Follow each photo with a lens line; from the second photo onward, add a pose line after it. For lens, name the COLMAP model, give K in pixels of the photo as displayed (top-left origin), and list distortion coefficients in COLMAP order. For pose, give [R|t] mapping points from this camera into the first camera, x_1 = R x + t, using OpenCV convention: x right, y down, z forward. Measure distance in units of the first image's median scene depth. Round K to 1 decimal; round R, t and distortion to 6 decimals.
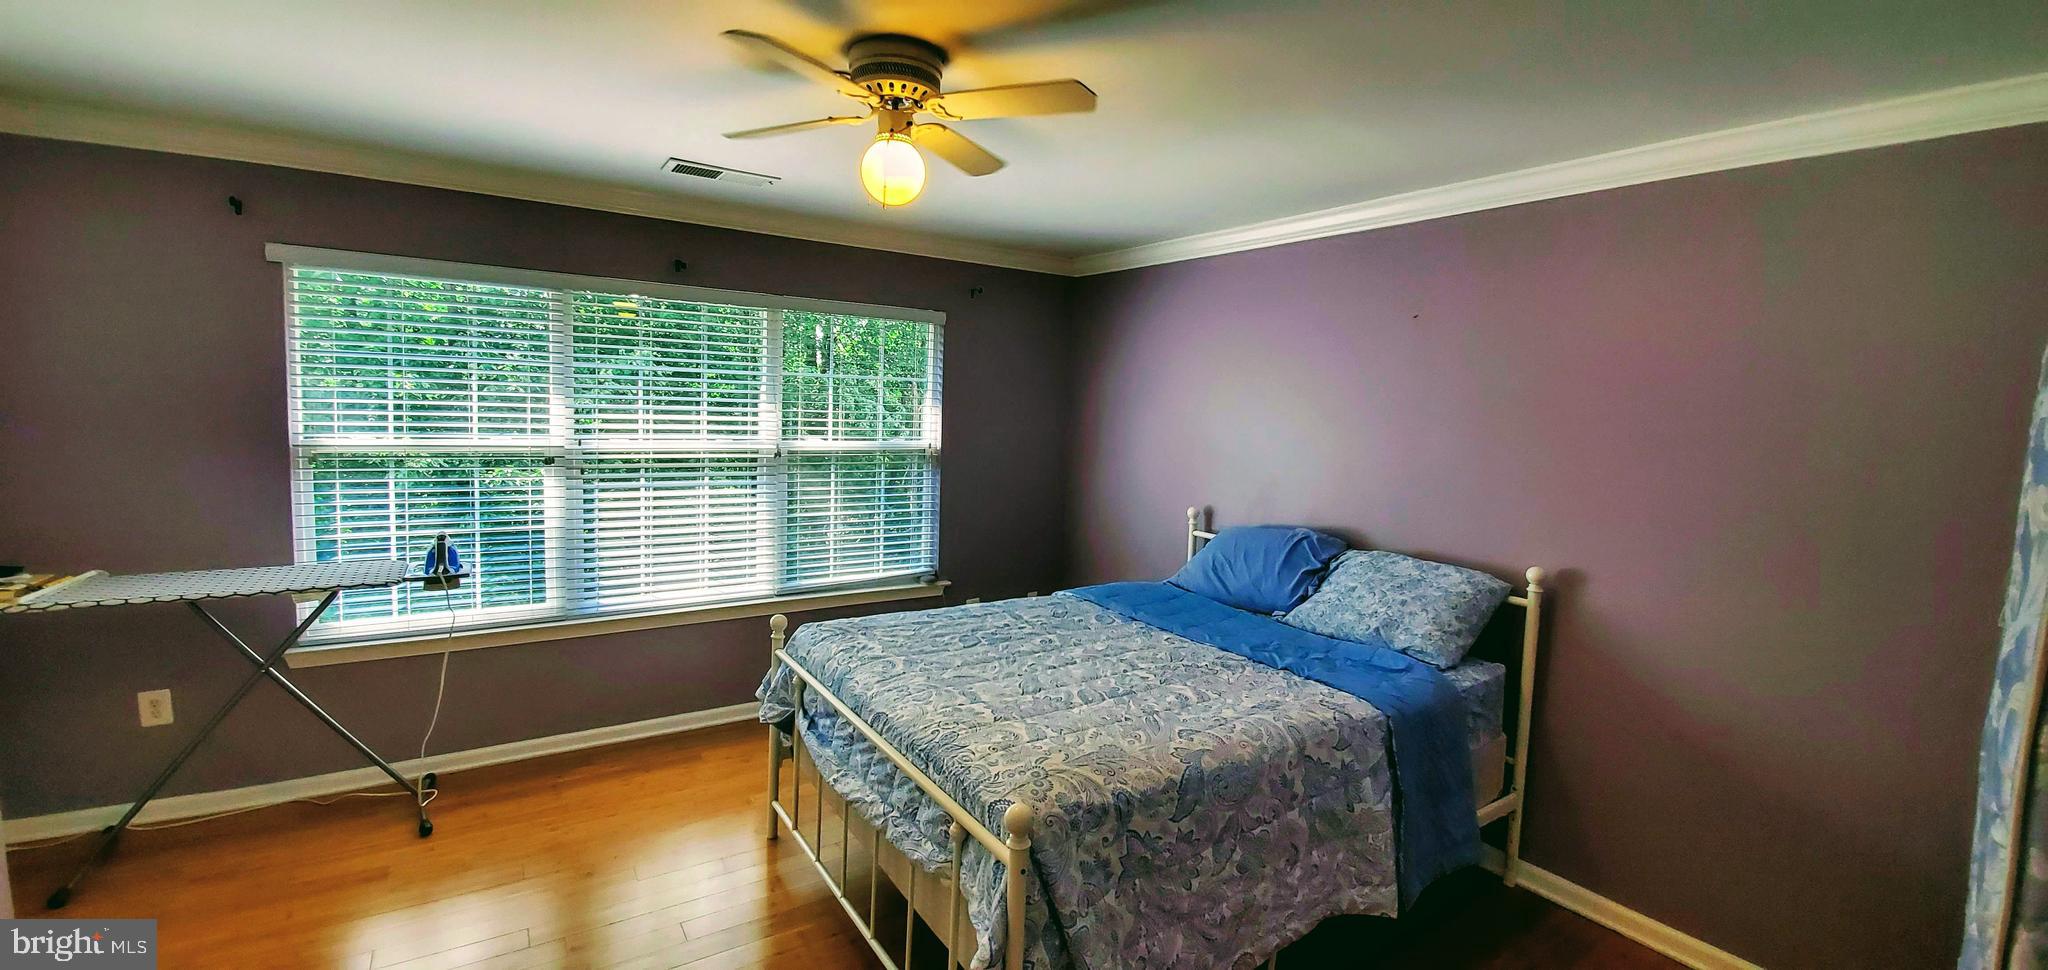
lens RADIAL K [[809.5, 0, 1011.1], [0, 809.5, 462.7], [0, 0, 1]] dist [0.000474, -0.003973]
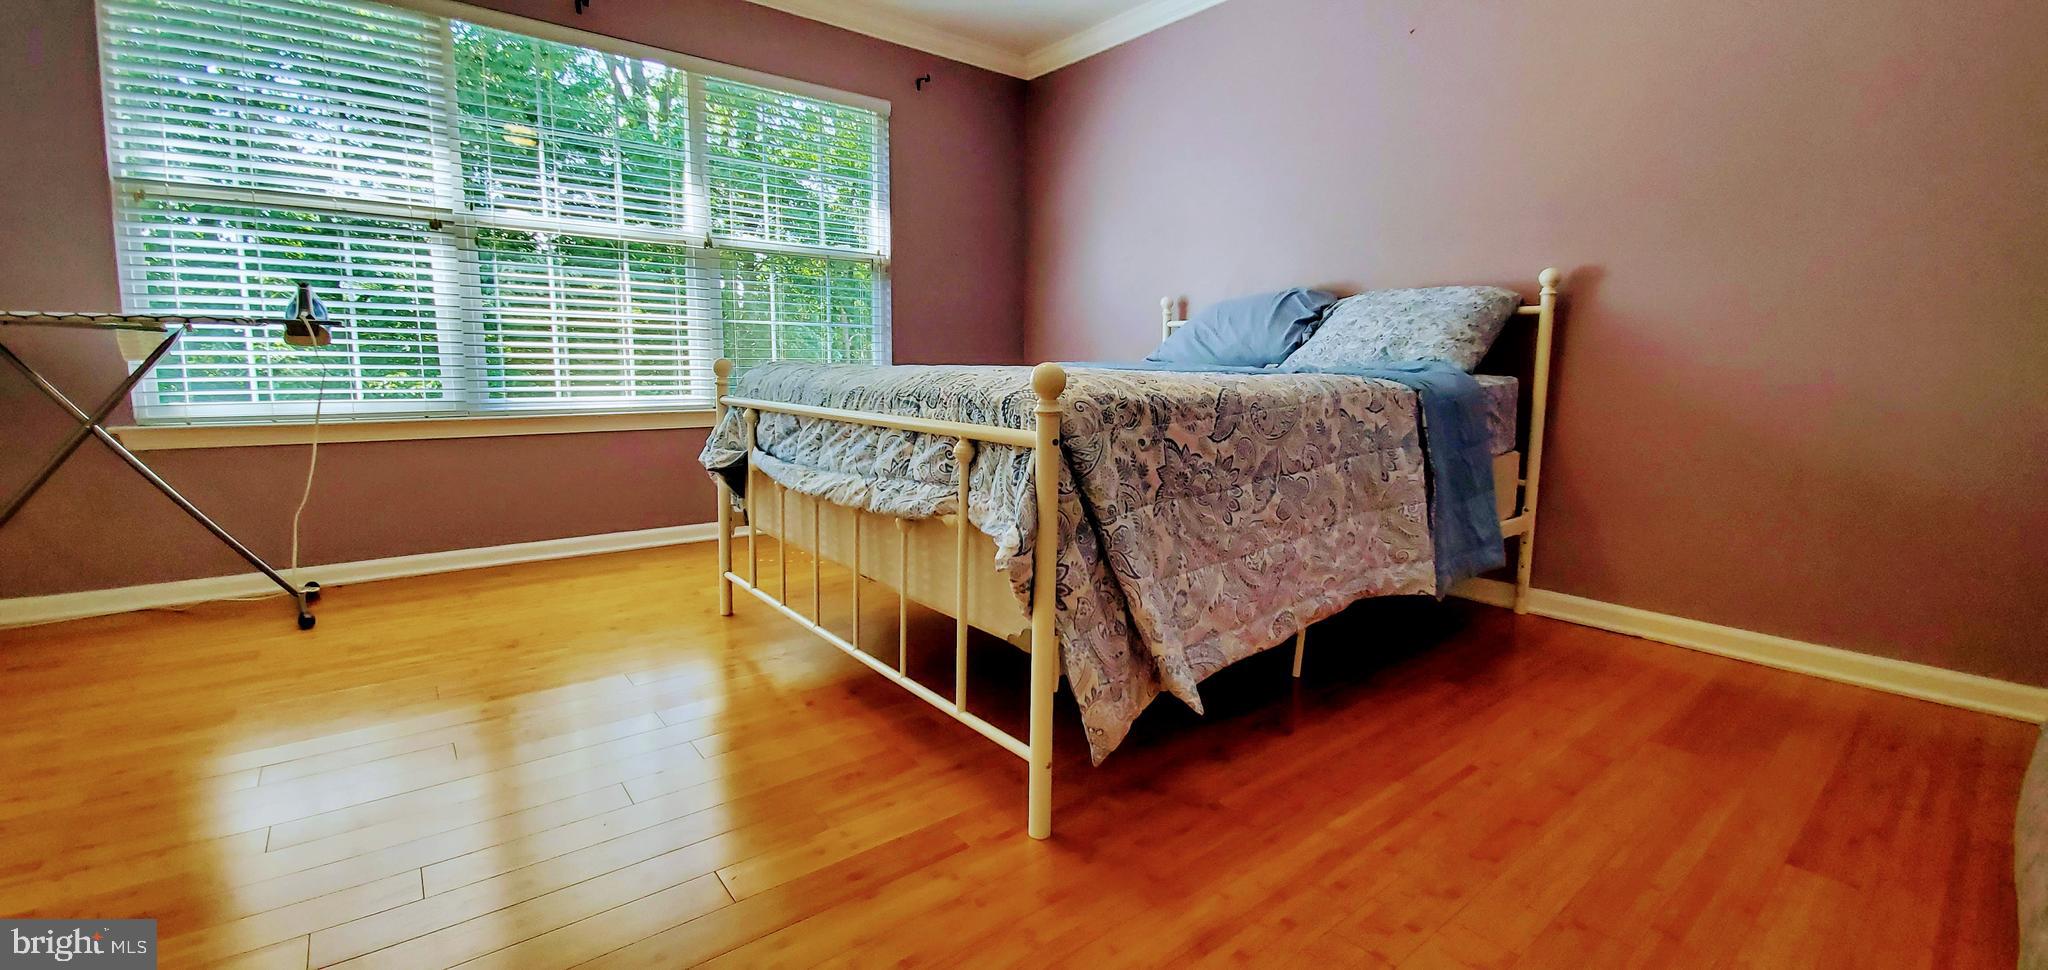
lens RADIAL K [[809.5, 0, 1011.1], [0, 809.5, 462.7], [0, 0, 1]] dist [0.000474, -0.003973]
pose [[0.995865, -0.036514, 0.083188, -0.059183], [0.032104, 0.998039, 0.053742, 0.287545], [-0.084987, -0.050849, 0.995084, 0.111621]]
